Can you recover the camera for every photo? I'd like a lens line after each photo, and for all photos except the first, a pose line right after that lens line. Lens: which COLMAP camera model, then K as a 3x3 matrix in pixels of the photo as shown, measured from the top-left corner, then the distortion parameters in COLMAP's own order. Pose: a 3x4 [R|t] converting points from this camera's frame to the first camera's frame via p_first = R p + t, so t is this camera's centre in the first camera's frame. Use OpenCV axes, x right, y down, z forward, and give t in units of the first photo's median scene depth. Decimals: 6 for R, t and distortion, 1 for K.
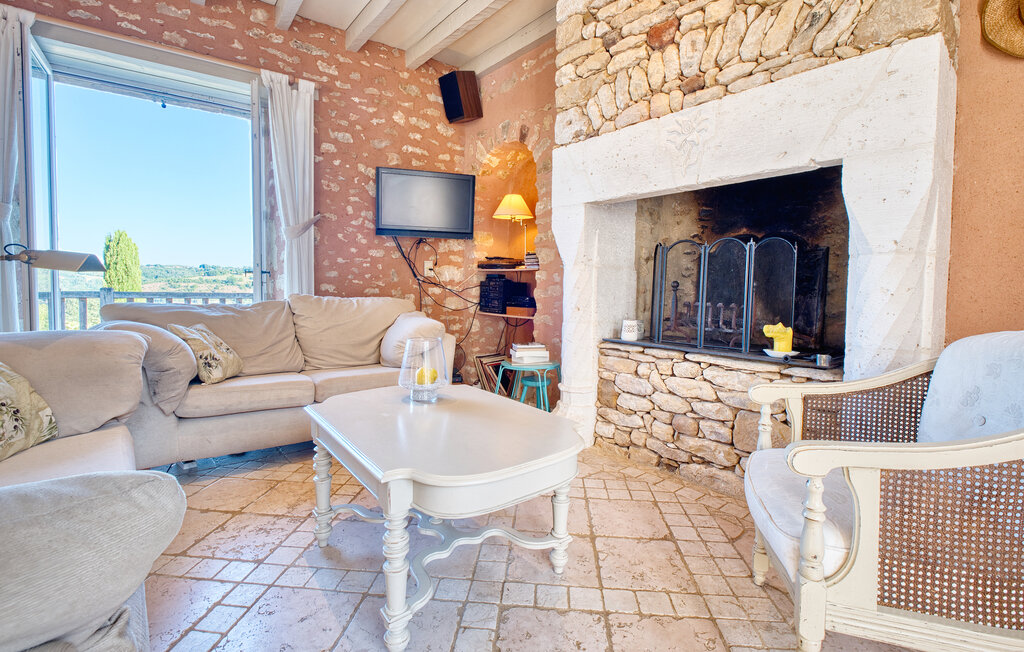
lens RADIAL K [[454.6, 0, 511.4], [0, 454.6, 312.0], [0, 0, 1]] dist [-0.001190, -0.008846]
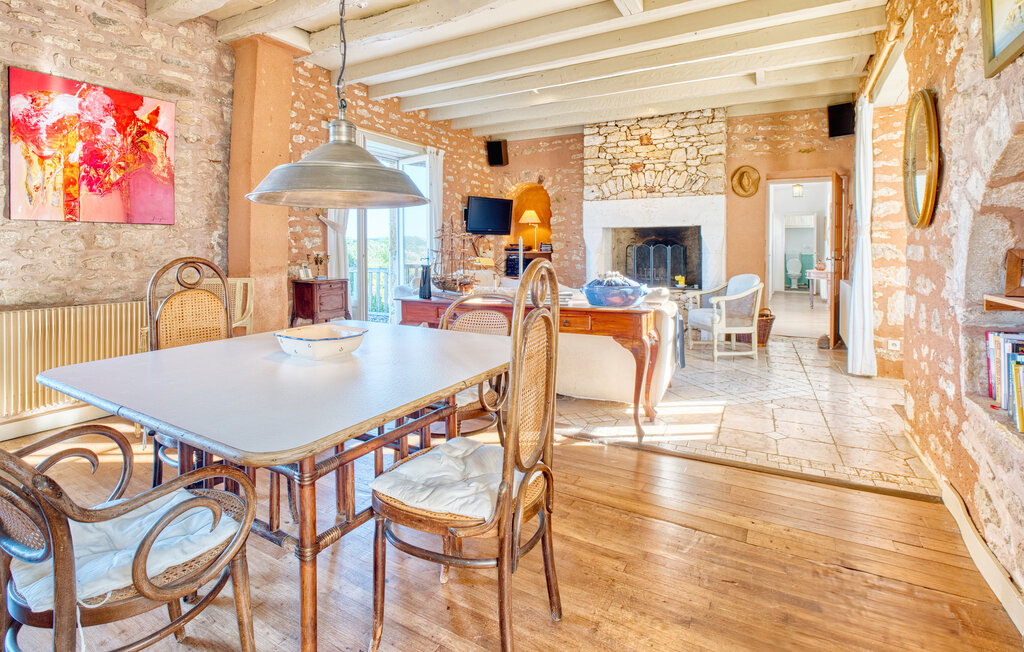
lens RADIAL K [[481.7, 0, 509.3], [0, 481.7, 259.2], [0, 0, 1]] dist [-0.010311, -0.005393]
pose [[0.920179, -0.022892, 0.390828, -1.155132], [0.034926, 0.999109, -0.023709, -0.031375], [-0.389937, 0.035467, 0.920158, -1.003913]]
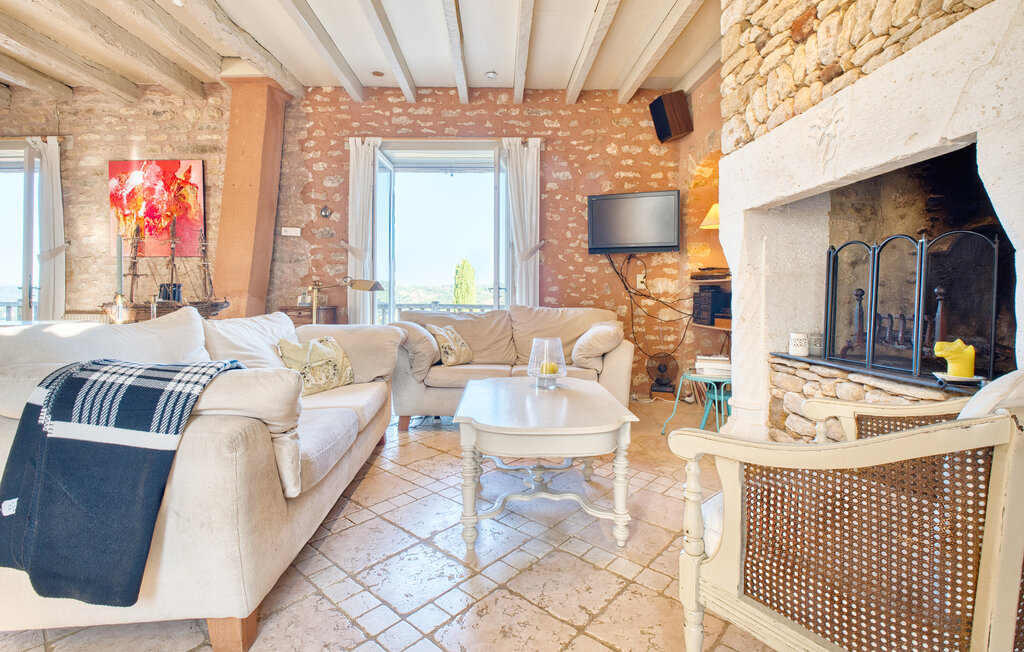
lens RADIAL K [[462.5, 0, 511.5], [0, 462.5, 302.1], [0, 0, 1]] dist [-0.016640, -0.000091]
pose [[0.803429, -0.004911, -0.595380, 0.321980], [-0.025252, 0.998785, -0.042314, 0.008942], [0.594865, 0.049030, 0.802329, -0.067595]]
